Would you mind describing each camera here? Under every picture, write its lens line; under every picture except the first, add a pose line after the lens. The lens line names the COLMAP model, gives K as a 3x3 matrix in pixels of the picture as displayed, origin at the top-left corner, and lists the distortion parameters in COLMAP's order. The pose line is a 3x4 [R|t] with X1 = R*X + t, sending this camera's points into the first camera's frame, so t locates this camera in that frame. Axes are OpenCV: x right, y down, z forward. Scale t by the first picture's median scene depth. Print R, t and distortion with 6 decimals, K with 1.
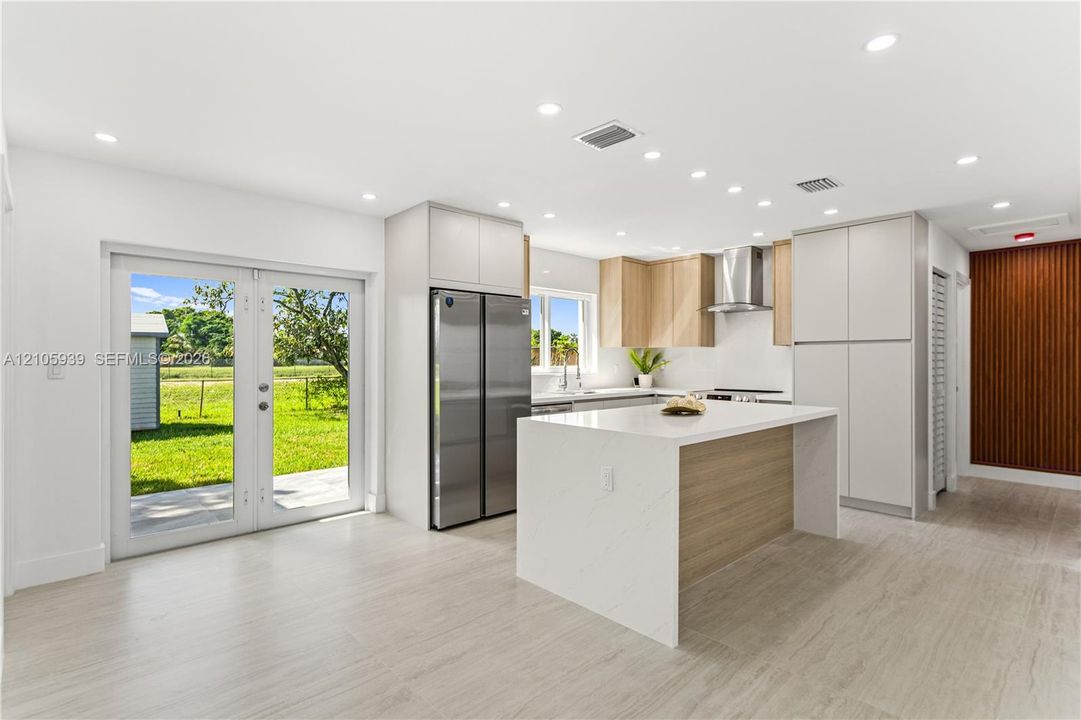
lens RADIAL K [[520.7, 0, 558.3], [0, 520.7, 360.9], [0, 0, 1]] dist [0.000183, -0.000107]
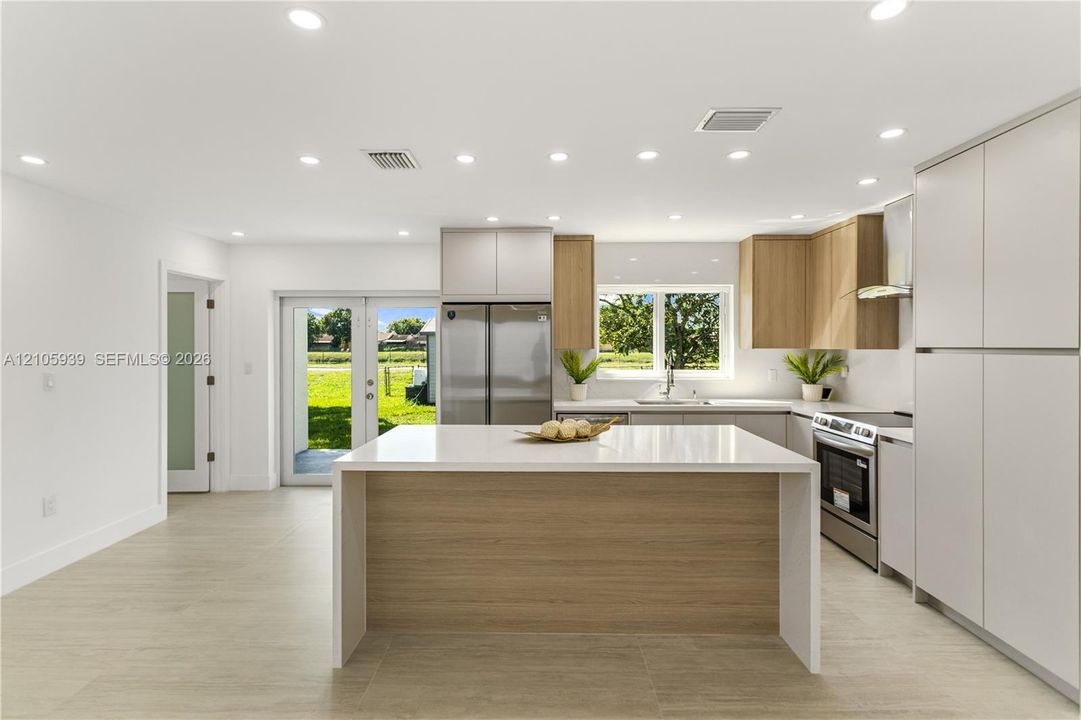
lens RADIAL K [[520.7, 0, 543.2], [0, 520.7, 351.3], [0, 0, 1]] dist [0.000183, -0.000107]
pose [[0.724312, 0.009000, -0.689414, 0.415723], [-0.005784, 0.999959, 0.006977, -0.025378], [0.689448, -0.001066, 0.724334, 0.188193]]
